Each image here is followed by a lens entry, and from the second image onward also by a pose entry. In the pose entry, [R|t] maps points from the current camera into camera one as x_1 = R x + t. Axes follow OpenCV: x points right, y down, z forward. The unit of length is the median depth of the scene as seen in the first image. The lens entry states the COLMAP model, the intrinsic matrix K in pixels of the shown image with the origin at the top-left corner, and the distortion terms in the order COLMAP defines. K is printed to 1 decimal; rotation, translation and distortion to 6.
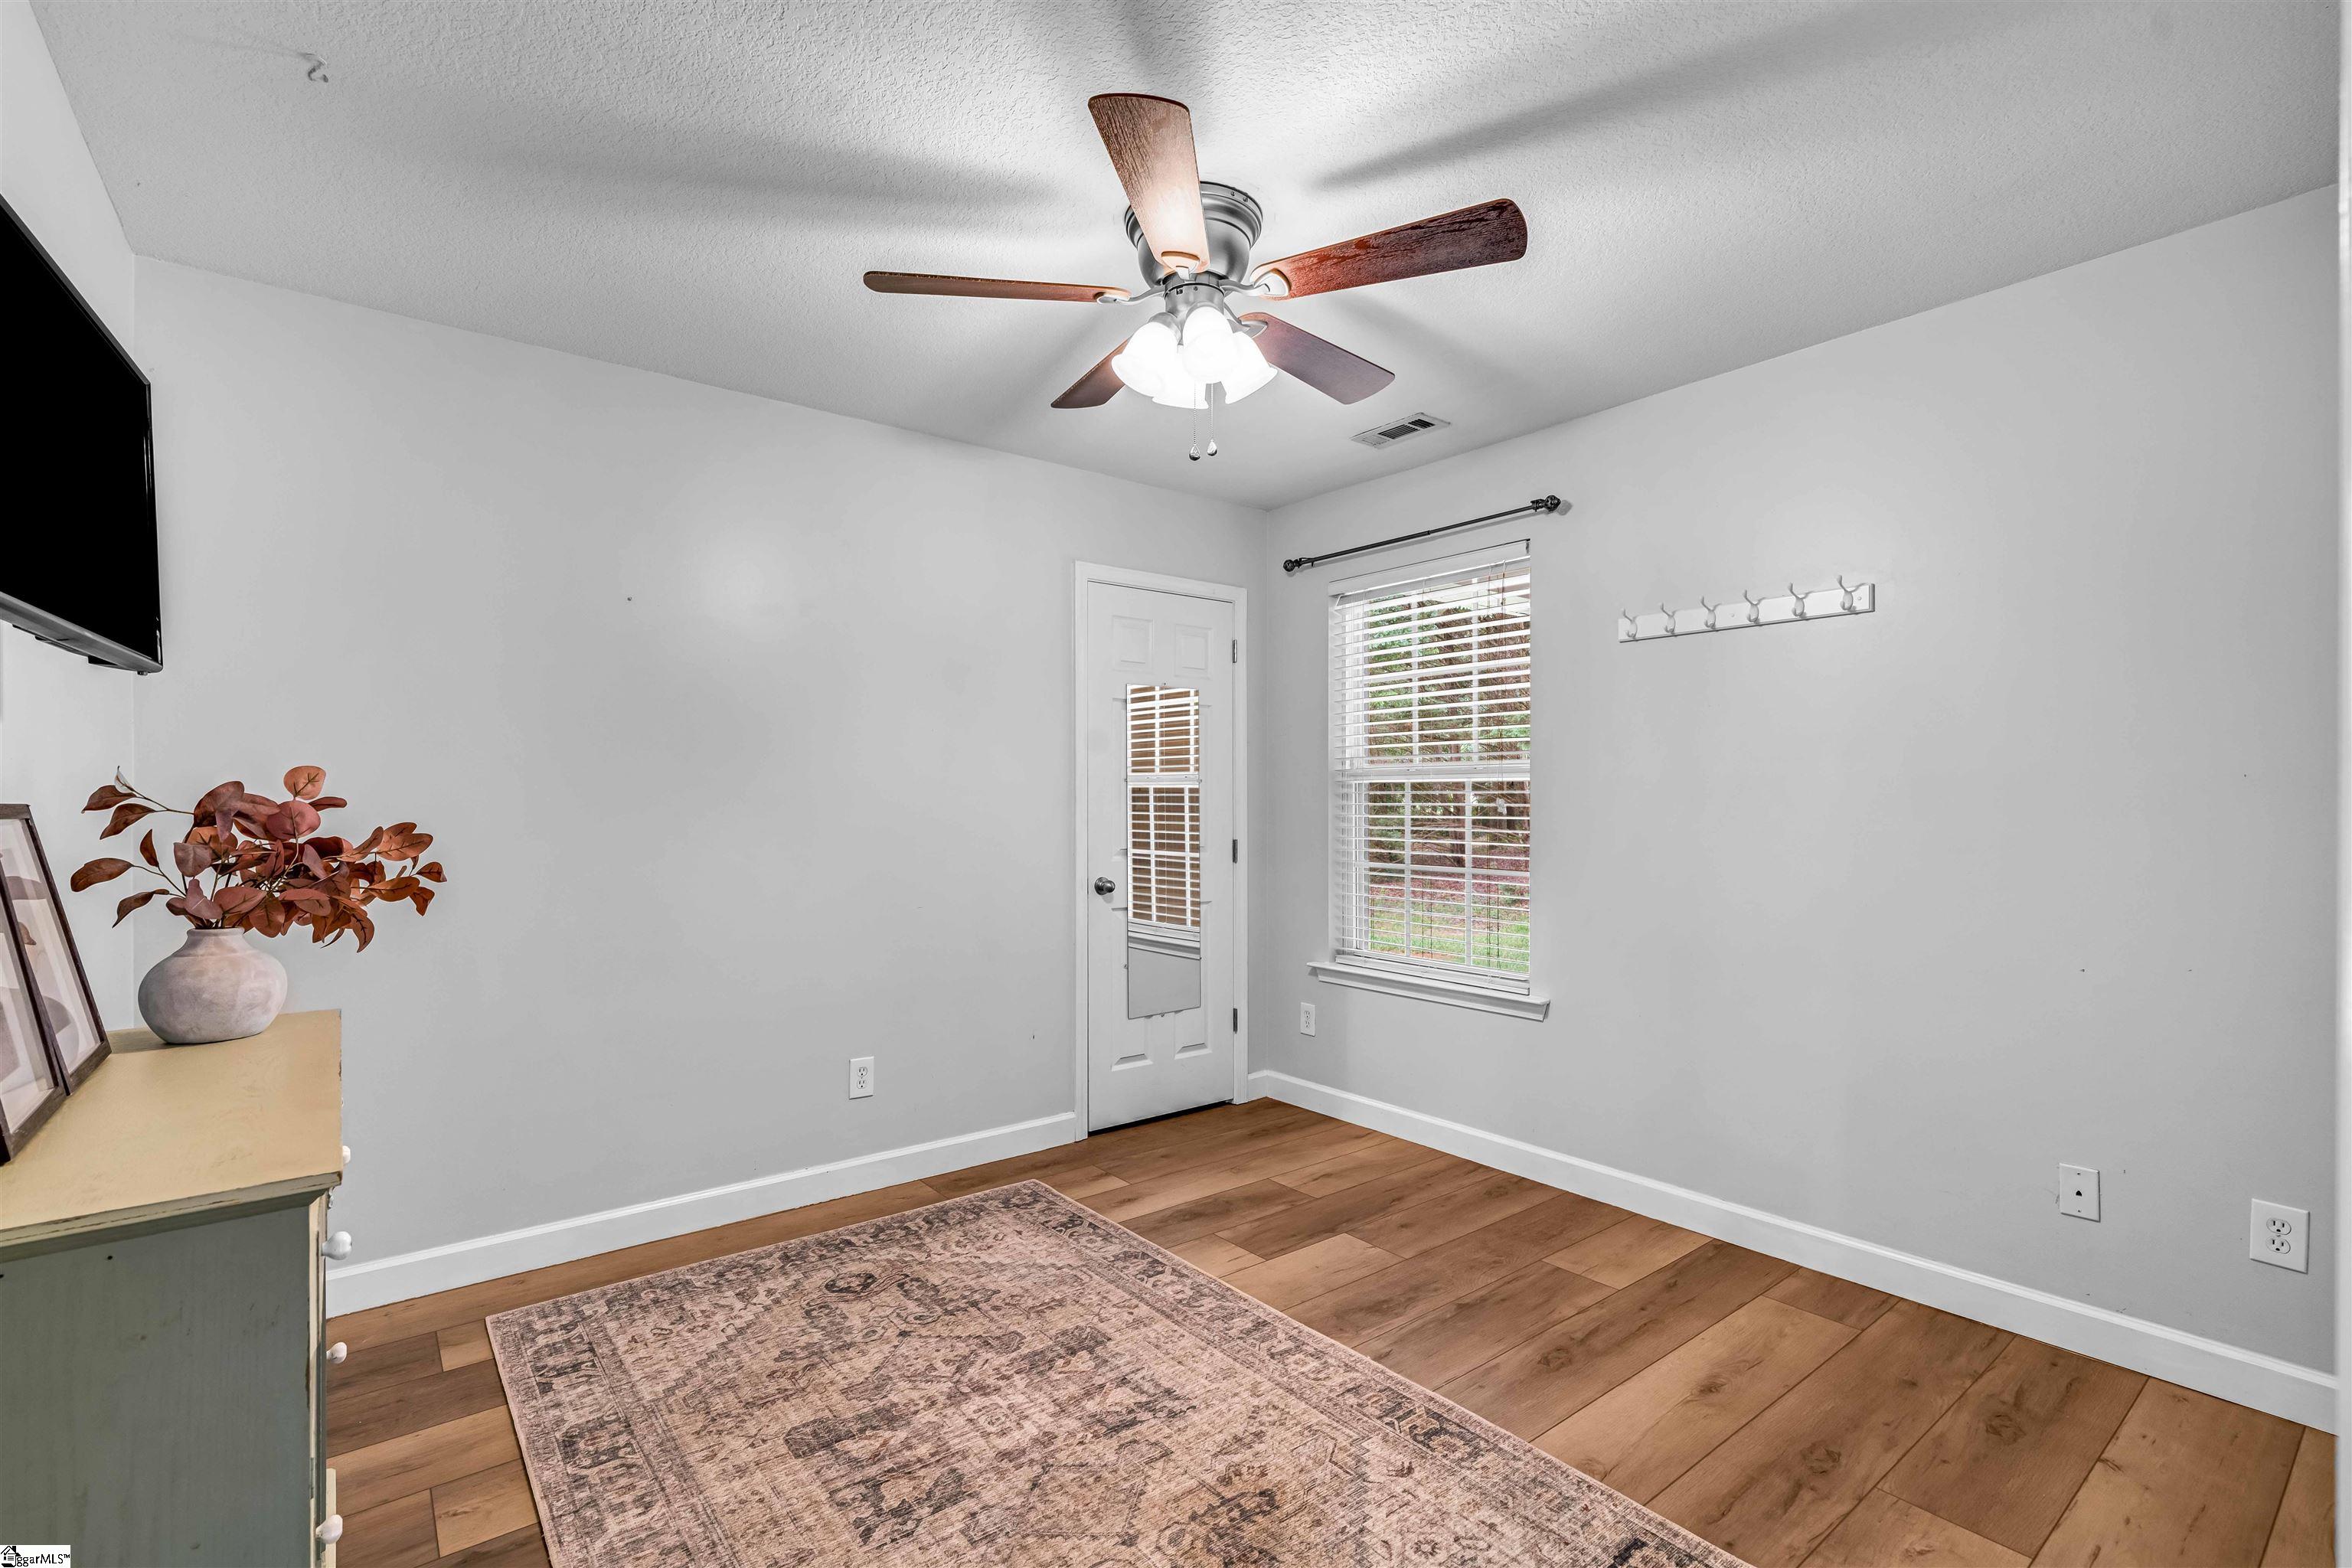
lens RADIAL K [[1059.5, 0, 1173.4], [0, 1059.5, 789.5], [0, 0, 1]] dist [-0.007406, 0.002437]
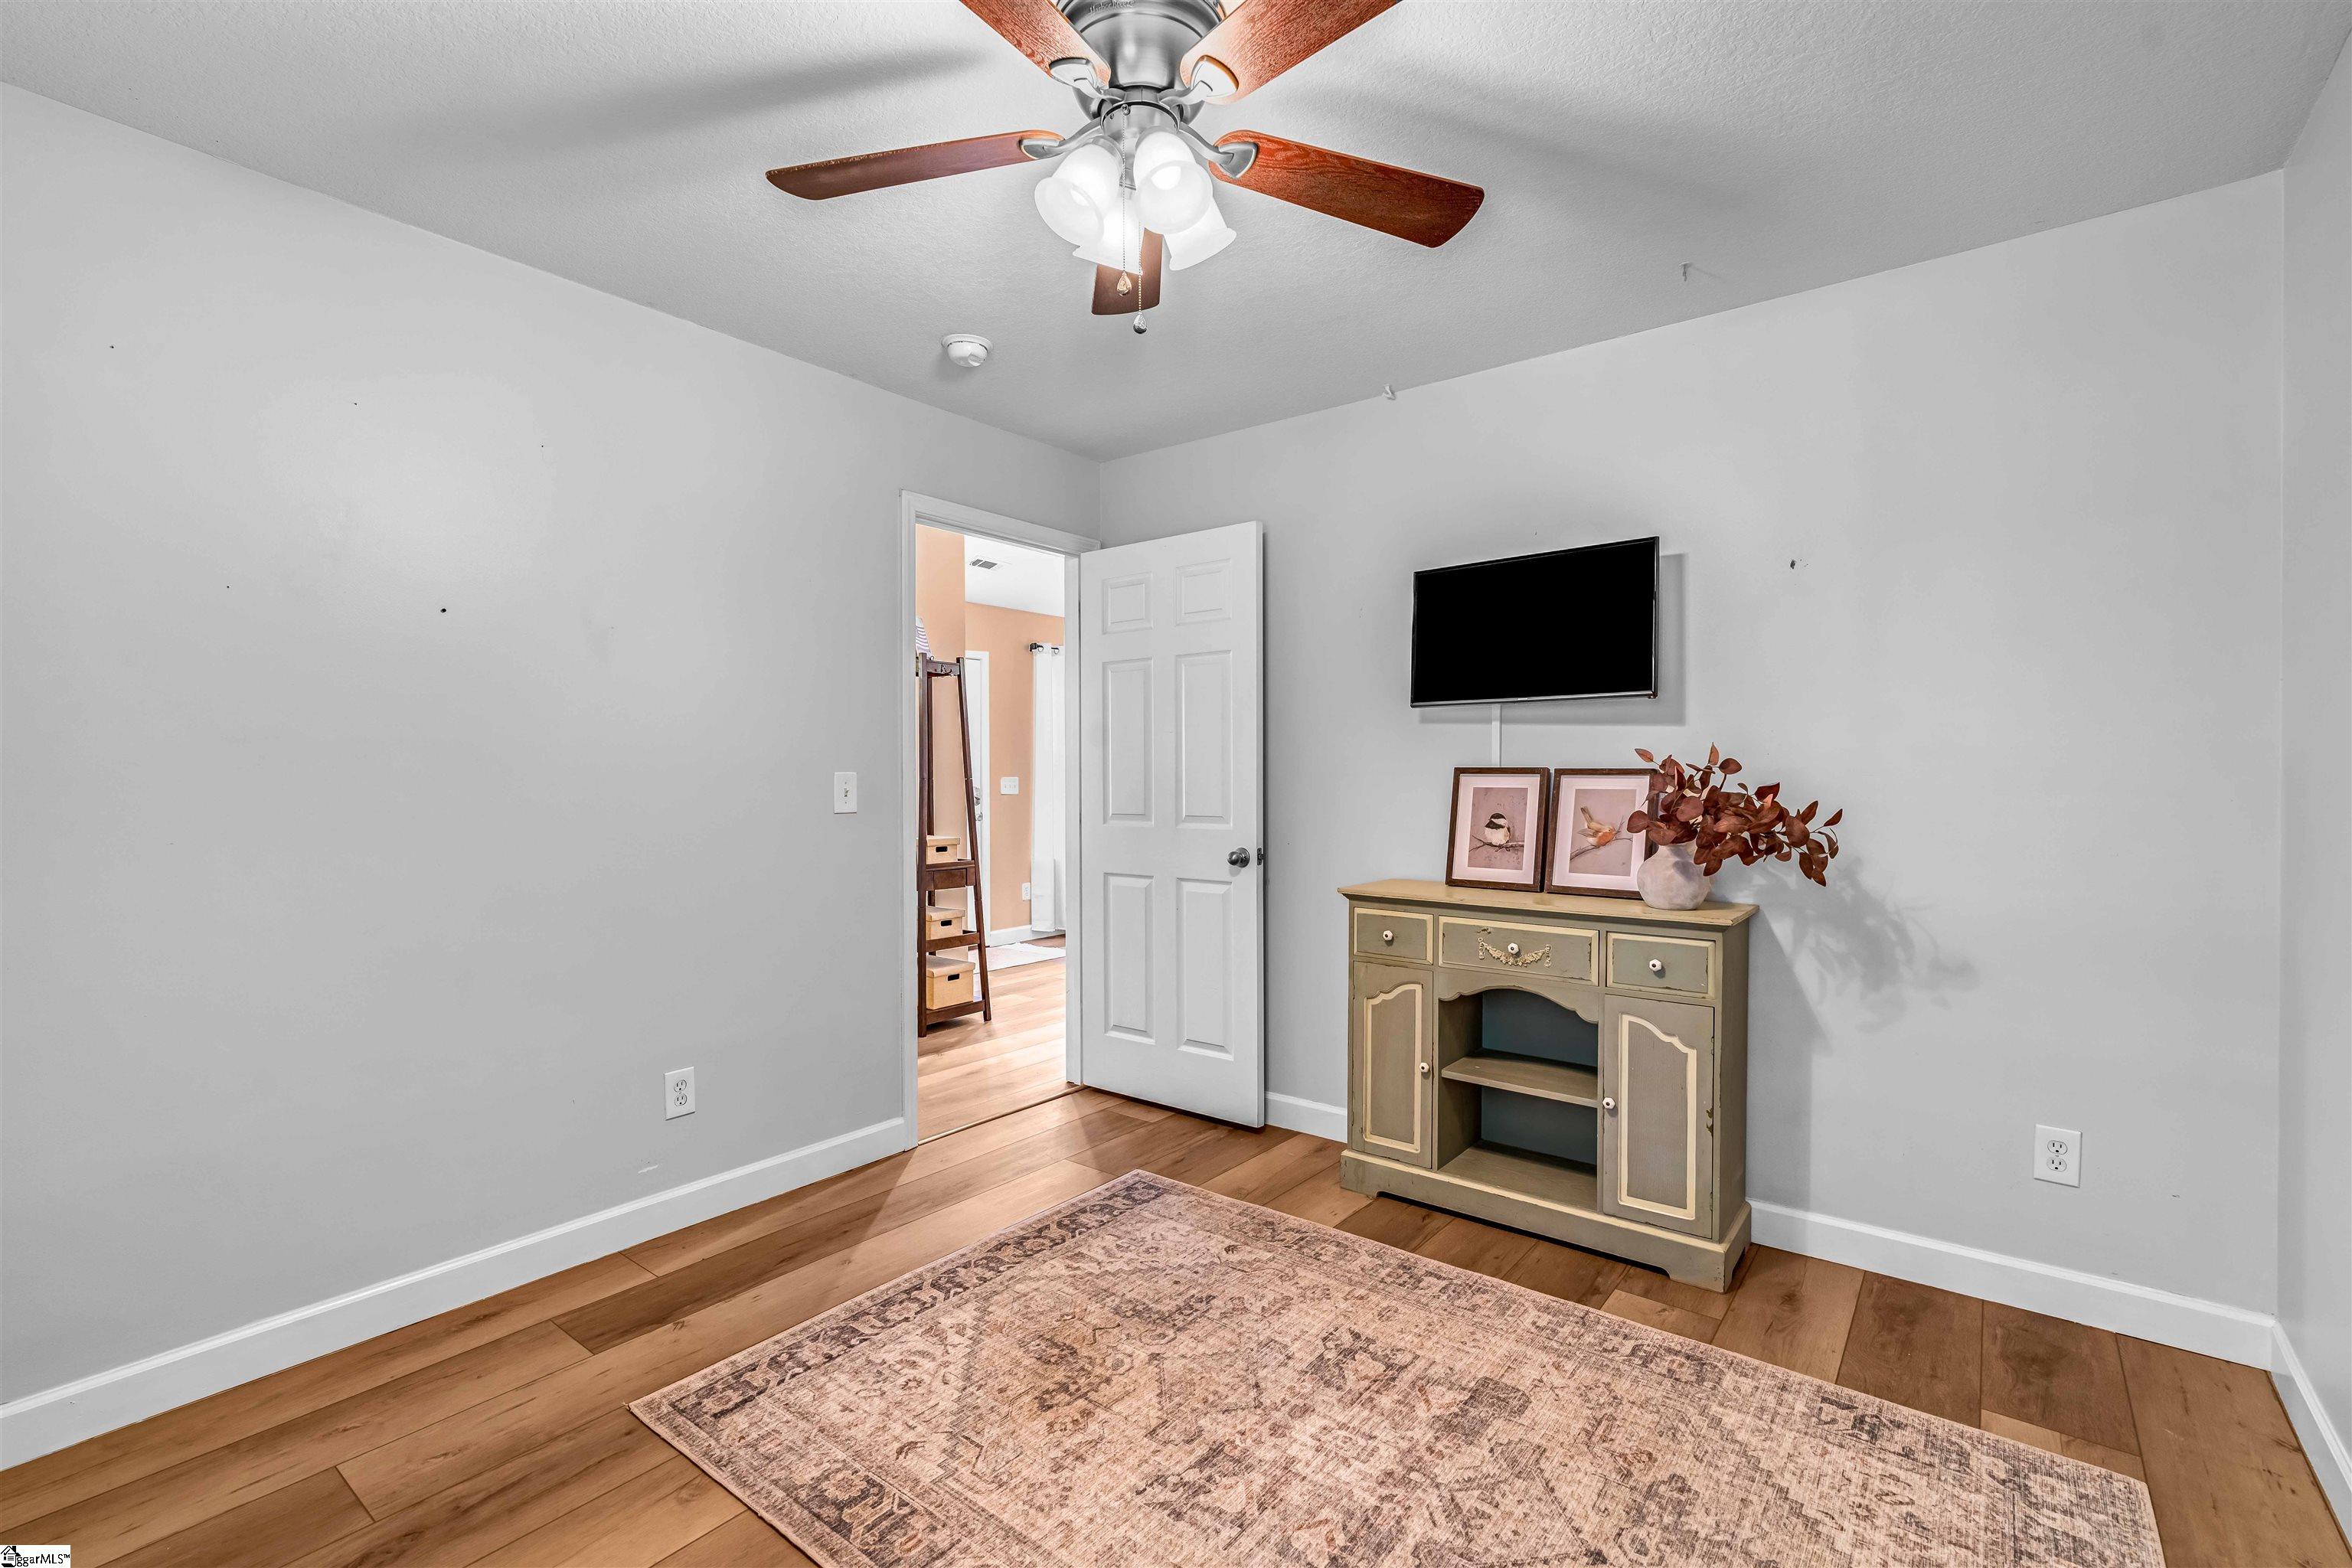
lens RADIAL K [[1059.5, 0, 1178.5], [0, 1059.5, 785.9], [0, 0, 1]] dist [-0.007406, 0.002437]
pose [[-0.971637, 0.003729, -0.236448, 0.194067], [0.003352, 0.999992, 0.001994, 0.027192], [0.236453, 0.001145, -0.971642, 1.921086]]
